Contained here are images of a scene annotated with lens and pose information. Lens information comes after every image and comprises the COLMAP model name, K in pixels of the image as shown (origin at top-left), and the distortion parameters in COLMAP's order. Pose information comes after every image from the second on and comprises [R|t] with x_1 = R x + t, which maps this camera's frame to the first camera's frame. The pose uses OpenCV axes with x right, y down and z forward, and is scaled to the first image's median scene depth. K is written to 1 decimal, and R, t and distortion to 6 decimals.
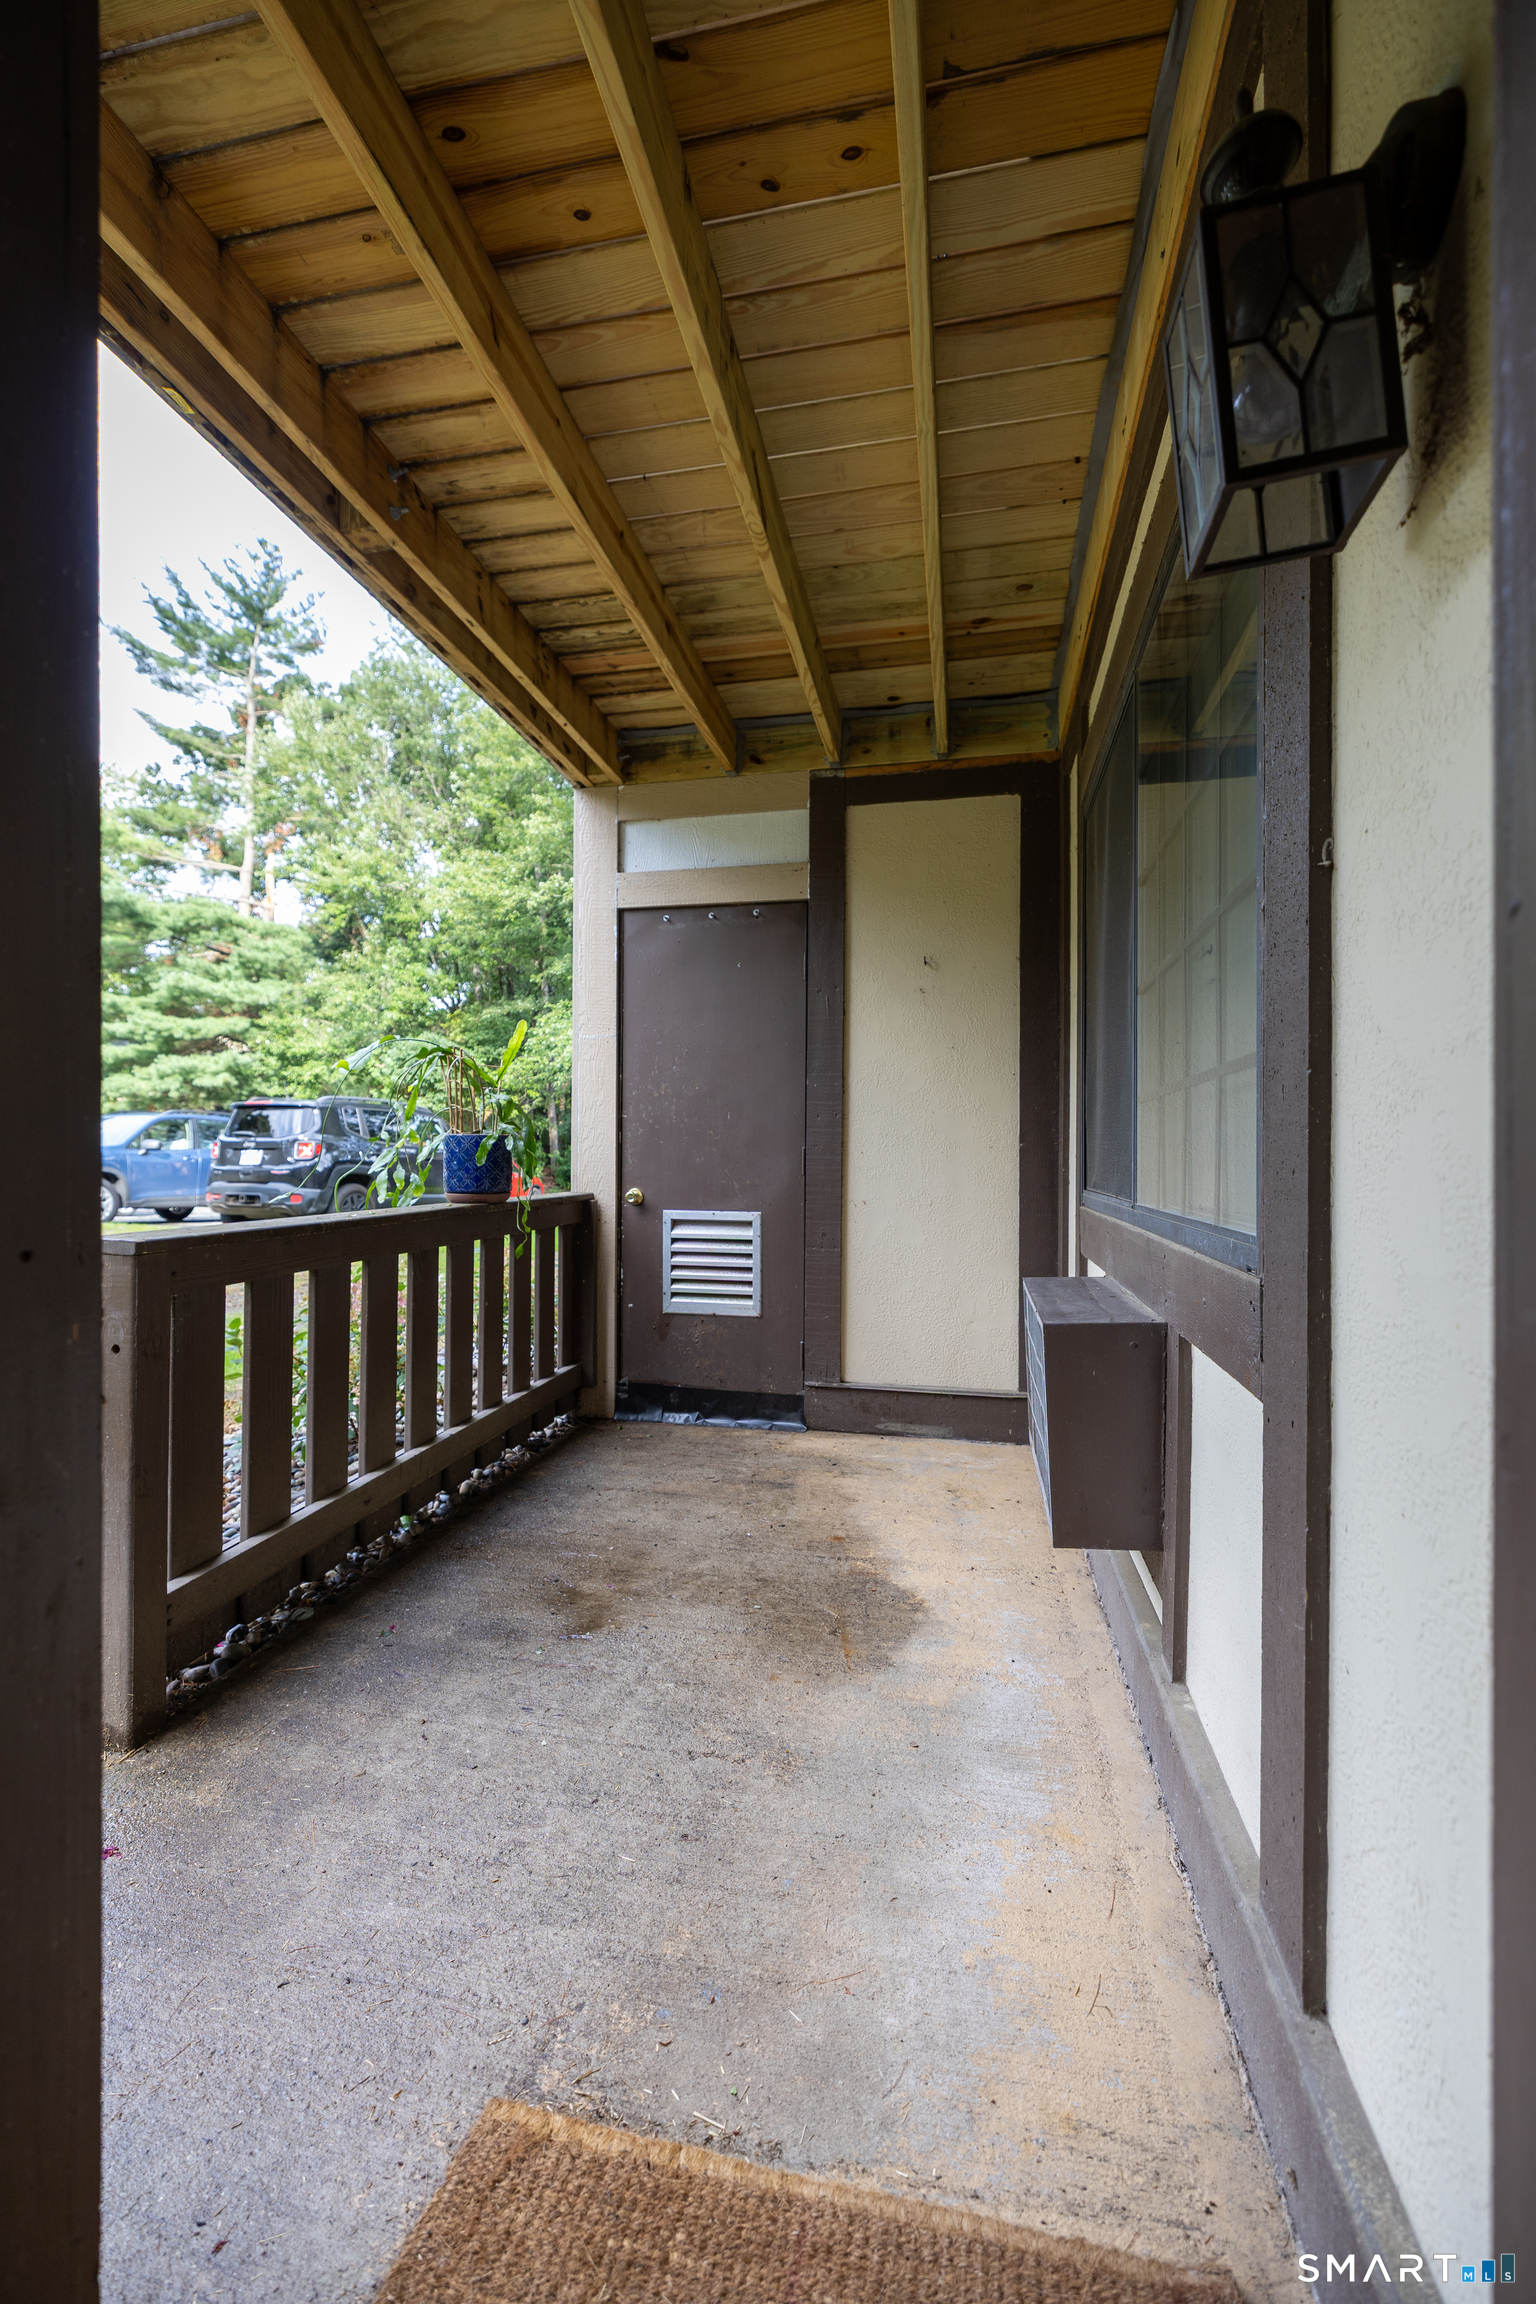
lens RADIAL K [[968.8, 0, 768.0], [0, 968.8, 1152.0], [0, 0, 1]] dist [0.000034, -0.000193]
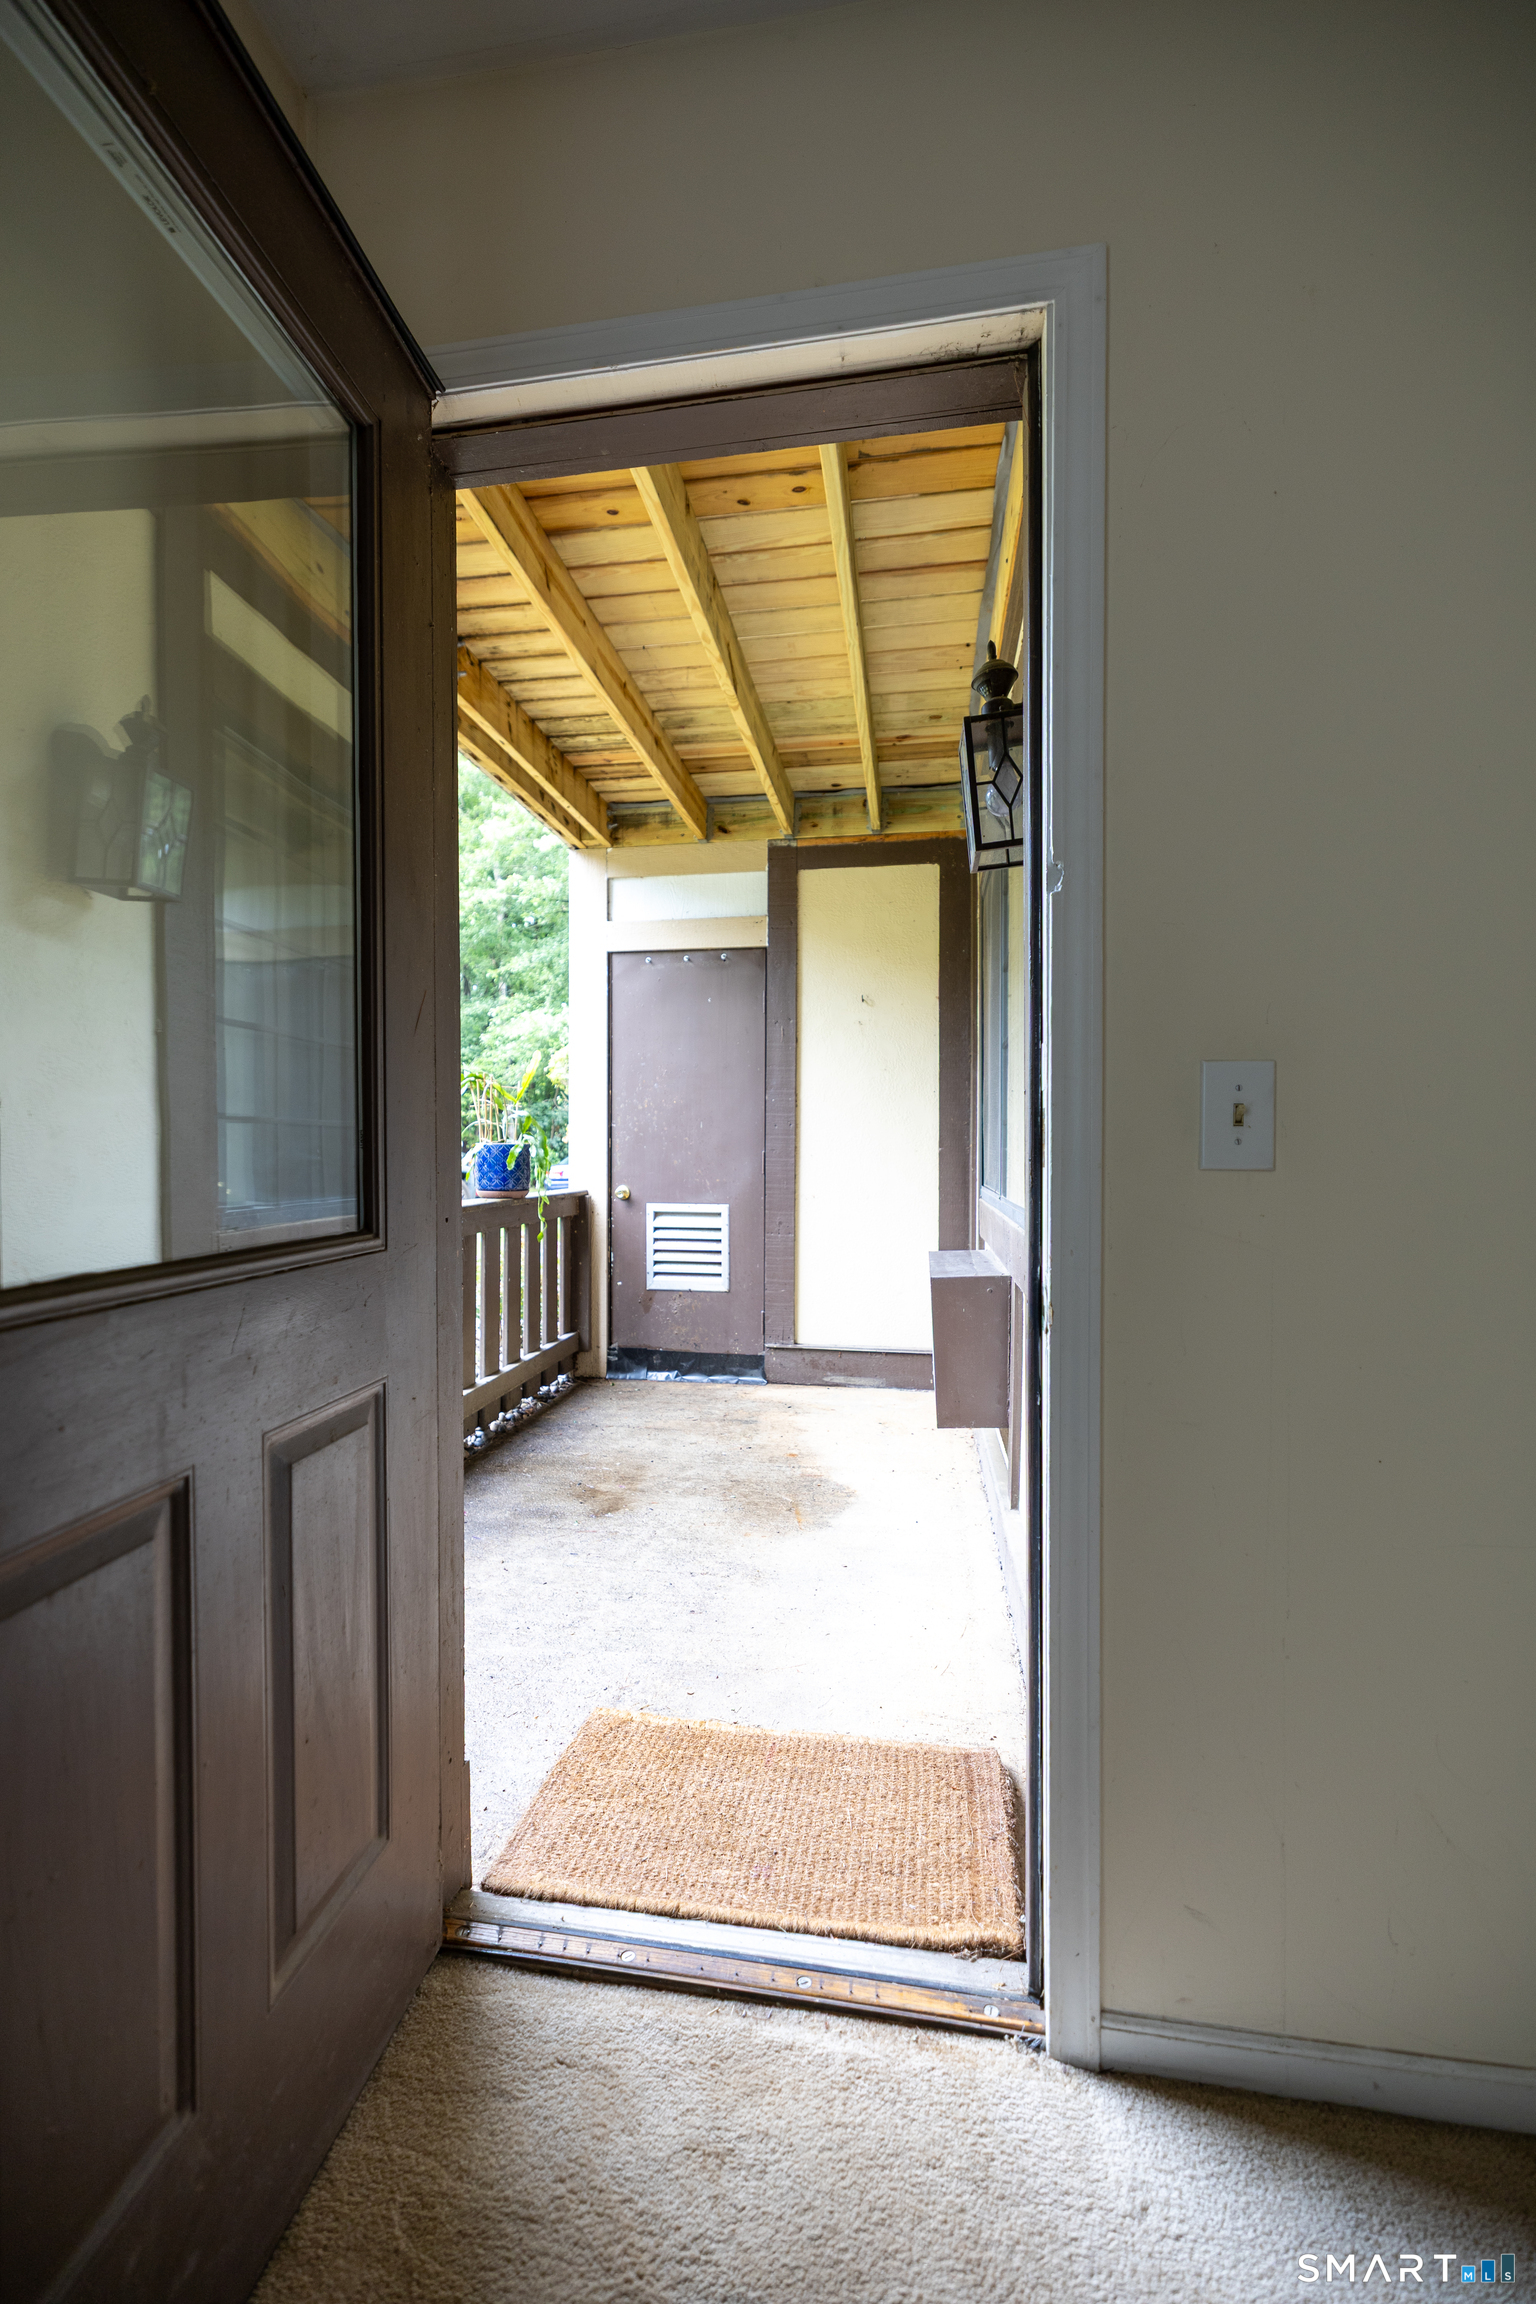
lens RADIAL K [[948.9, 0, 768.0], [0, 948.9, 1152.0], [0, 0, 1]] dist [0.001704, -0.000250]
pose [[0.998906, -0.002873, 0.046679, -0.015950], [0.002663, 0.999986, 0.004554, -0.011606], [-0.046691, -0.004424, 0.998900, -0.228463]]
